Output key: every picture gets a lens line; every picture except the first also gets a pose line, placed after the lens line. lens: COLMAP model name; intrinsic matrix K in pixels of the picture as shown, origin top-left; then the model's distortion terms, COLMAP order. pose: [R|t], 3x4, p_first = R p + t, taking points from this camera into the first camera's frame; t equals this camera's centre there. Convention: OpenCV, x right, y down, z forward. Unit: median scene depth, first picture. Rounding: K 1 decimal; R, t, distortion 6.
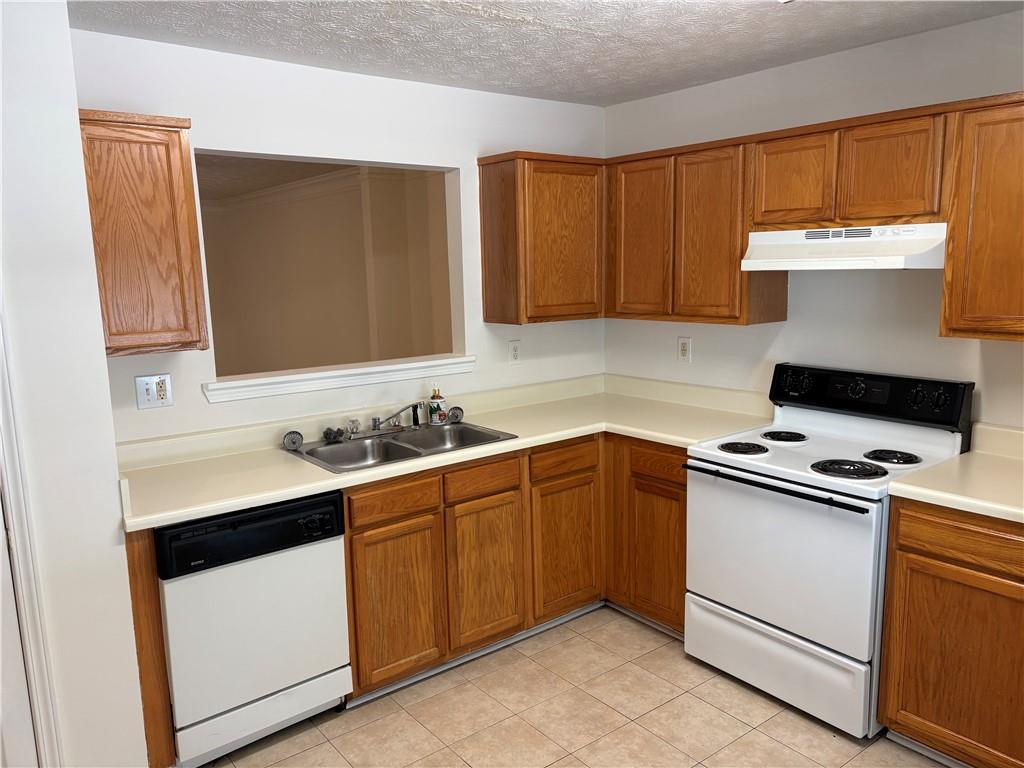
lens RADIAL K [[780.2, 0, 517.5], [0, 780.2, 396.3], [0, 0, 1]] dist [0.063948, -0.063929]
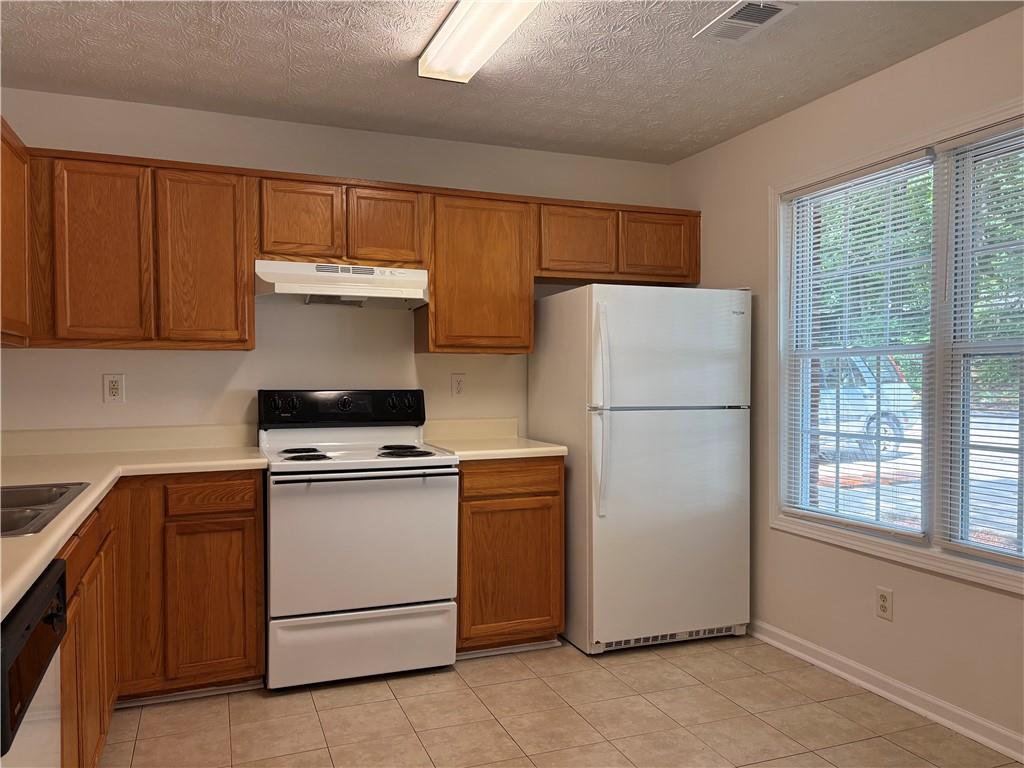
lens RADIAL K [[780.2, 0, 517.5], [0, 780.2, 396.3], [0, 0, 1]] dist [0.063948, -0.063929]
pose [[0.279848, -0.003527, 0.960038, -0.640488], [0.161583, 0.985901, -0.043478, 0.075542], [-0.946349, 0.167293, 0.276472, 0.432383]]
